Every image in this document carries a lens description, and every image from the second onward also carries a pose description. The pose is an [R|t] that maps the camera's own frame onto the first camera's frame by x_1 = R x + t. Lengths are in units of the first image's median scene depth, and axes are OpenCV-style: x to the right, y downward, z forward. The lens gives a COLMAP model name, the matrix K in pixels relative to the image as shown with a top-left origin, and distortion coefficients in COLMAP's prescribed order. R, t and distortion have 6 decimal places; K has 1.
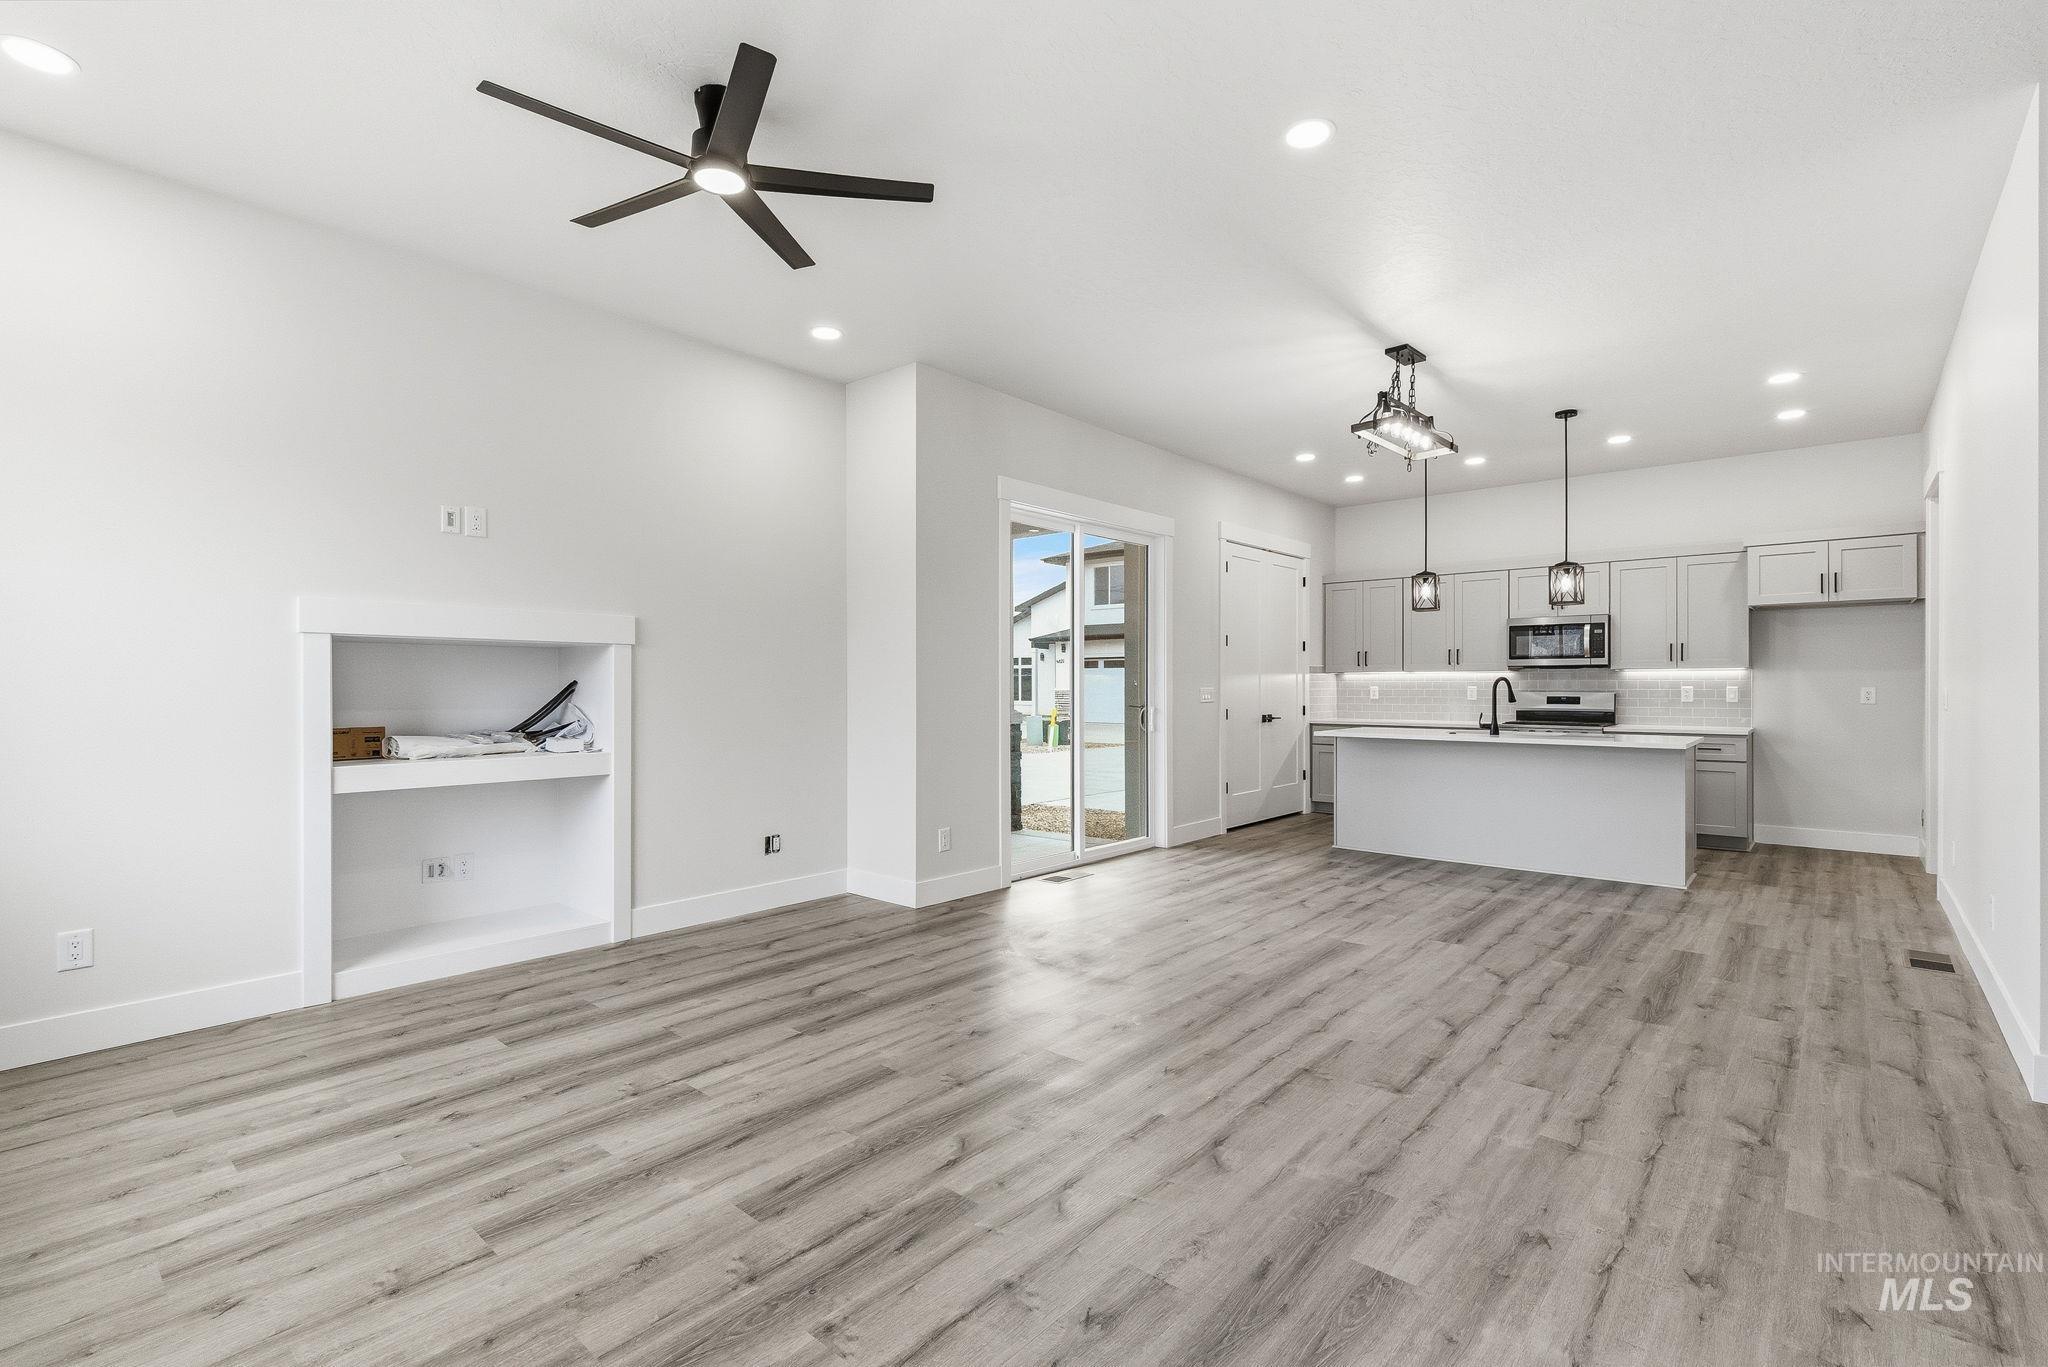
lens RADIAL K [[927.8, 0, 1025.2], [0, 927.8, 686.0], [0, 0, 1]] dist [0.002937, -0.000841]
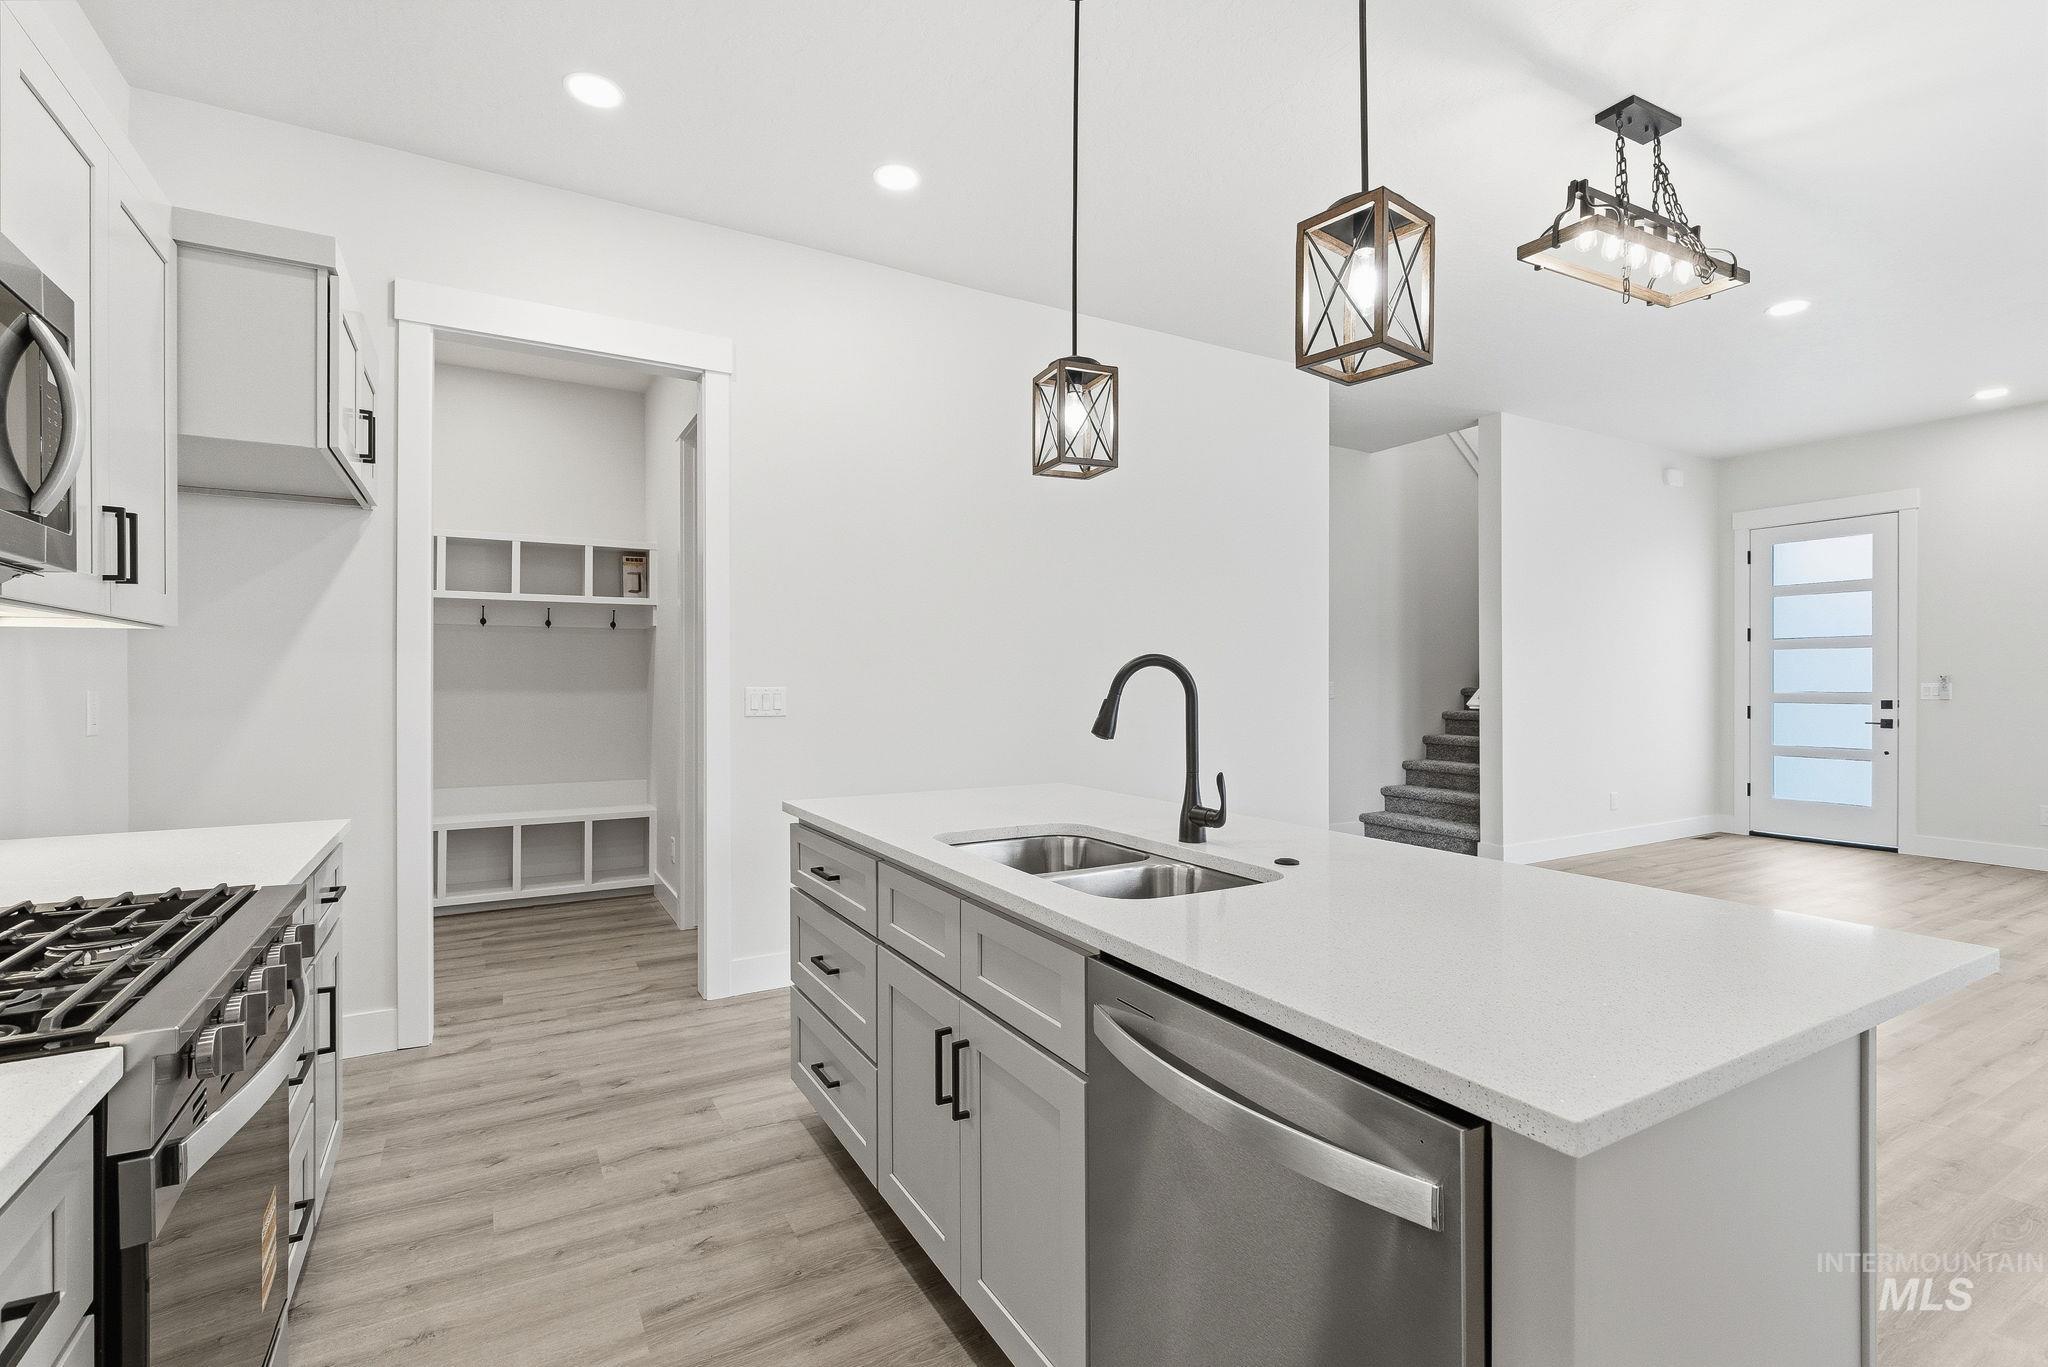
lens RADIAL K [[933.6, 0, 1022.5], [0, 933.6, 681.0], [0, 0, 1]] dist [-0.000518, 0.000946]
pose [[-0.946121, 0.002388, 0.323806, 0.618805], [0.002472, 0.999997, -0.000153, -0.002189], [-0.323805, 0.000656, -0.946124, 1.772974]]
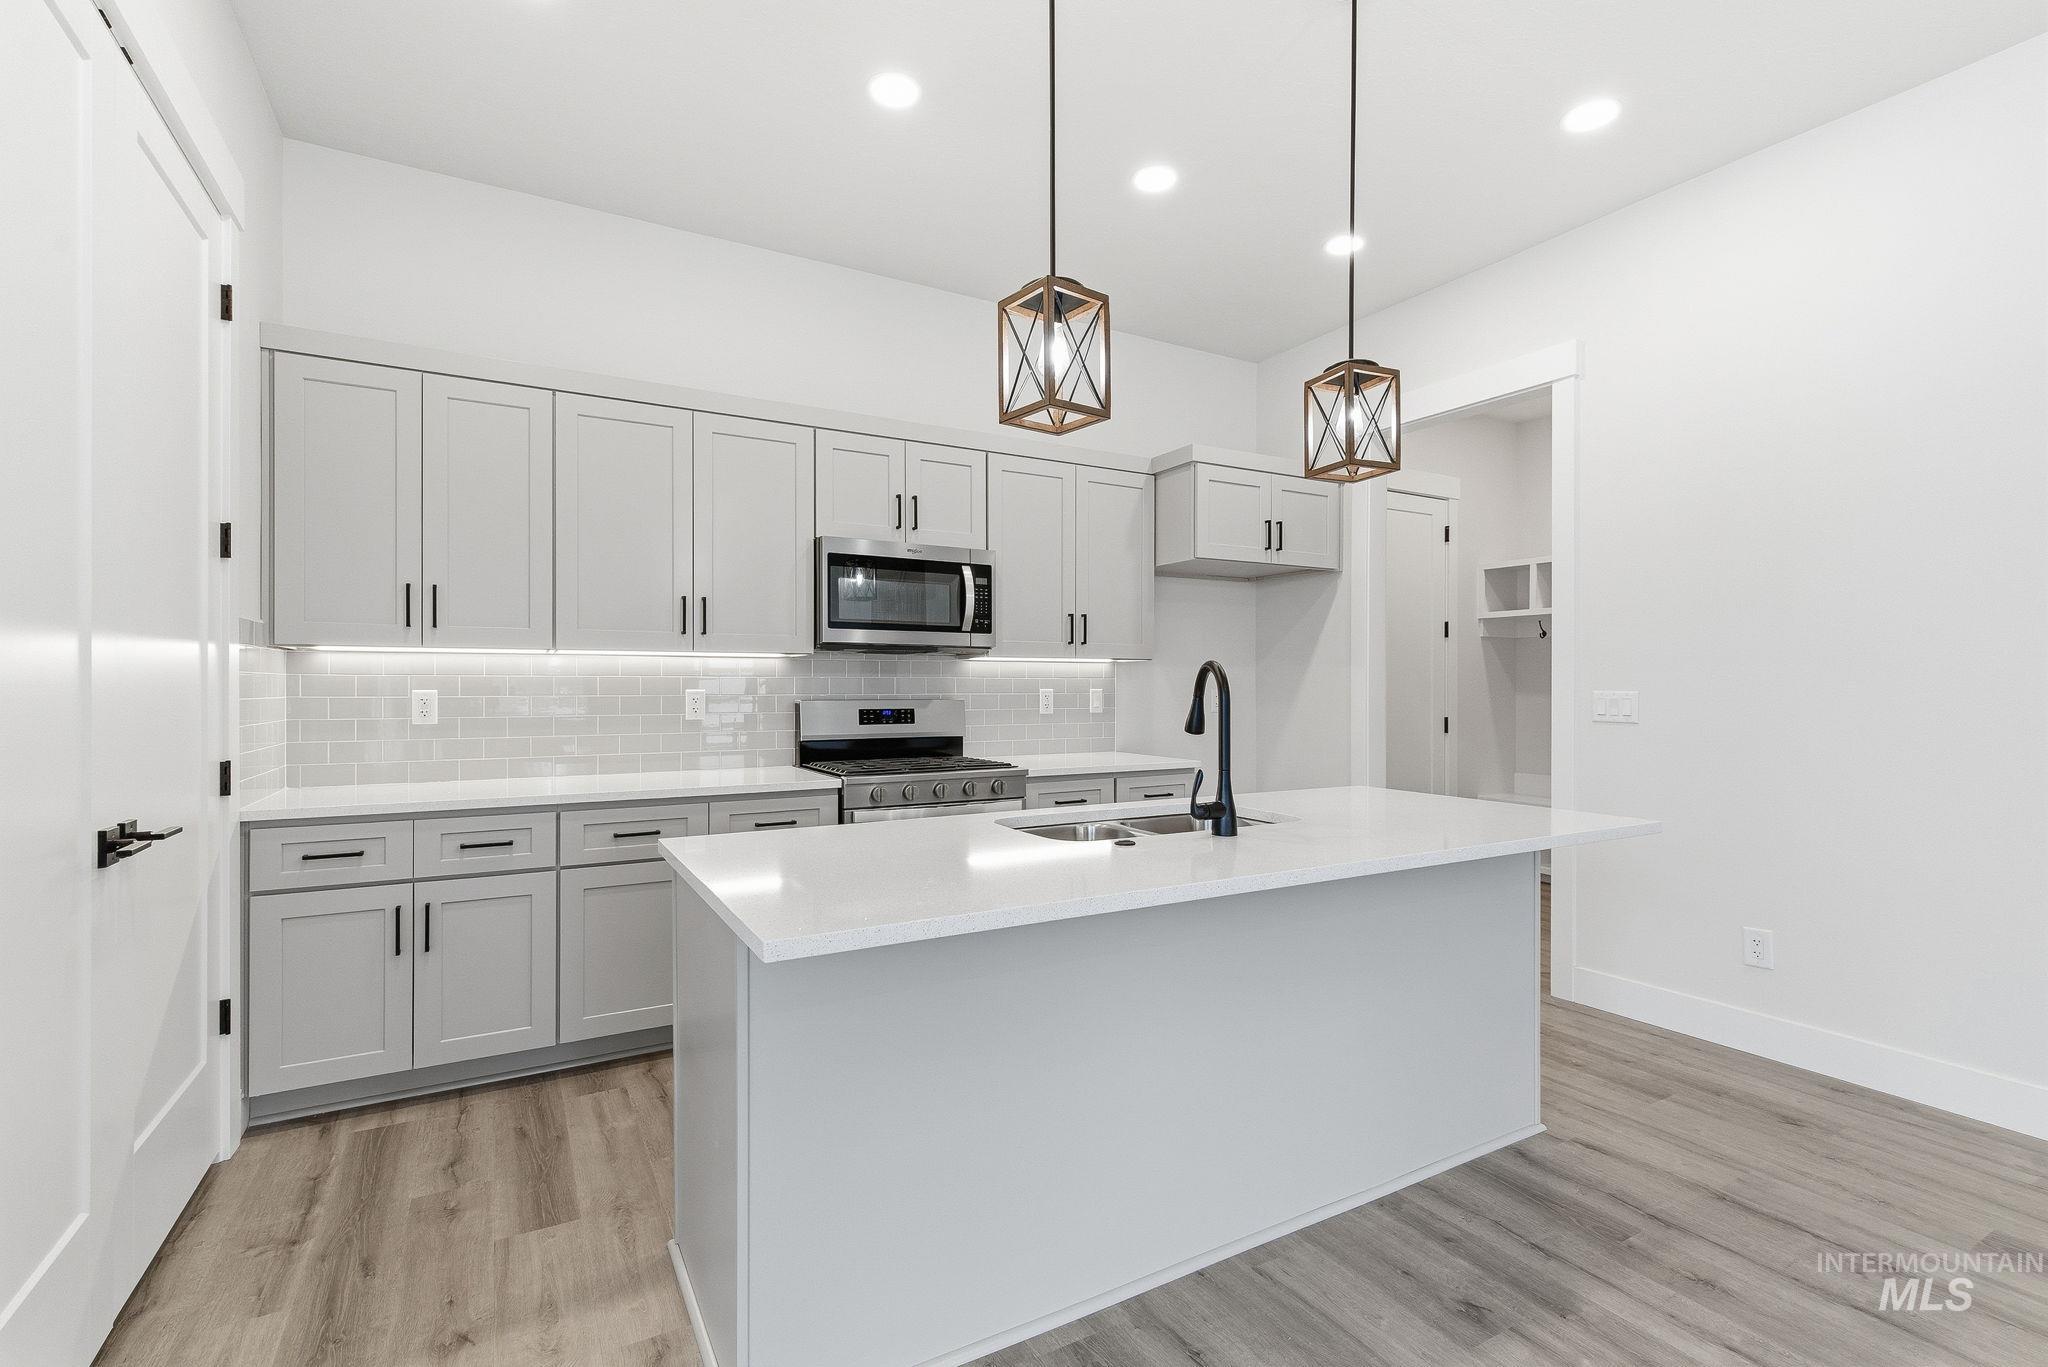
lens RADIAL K [[933.6, 0, 1029.5], [0, 933.6, 683.0], [0, 0, 1]] dist [-0.000518, 0.000946]
pose [[0.325581, 0.004304, 0.945504, 0.225417], [-0.000099, 0.999990, -0.004519, -0.000749], [-0.945514, 0.001378, 0.325578, 1.292594]]
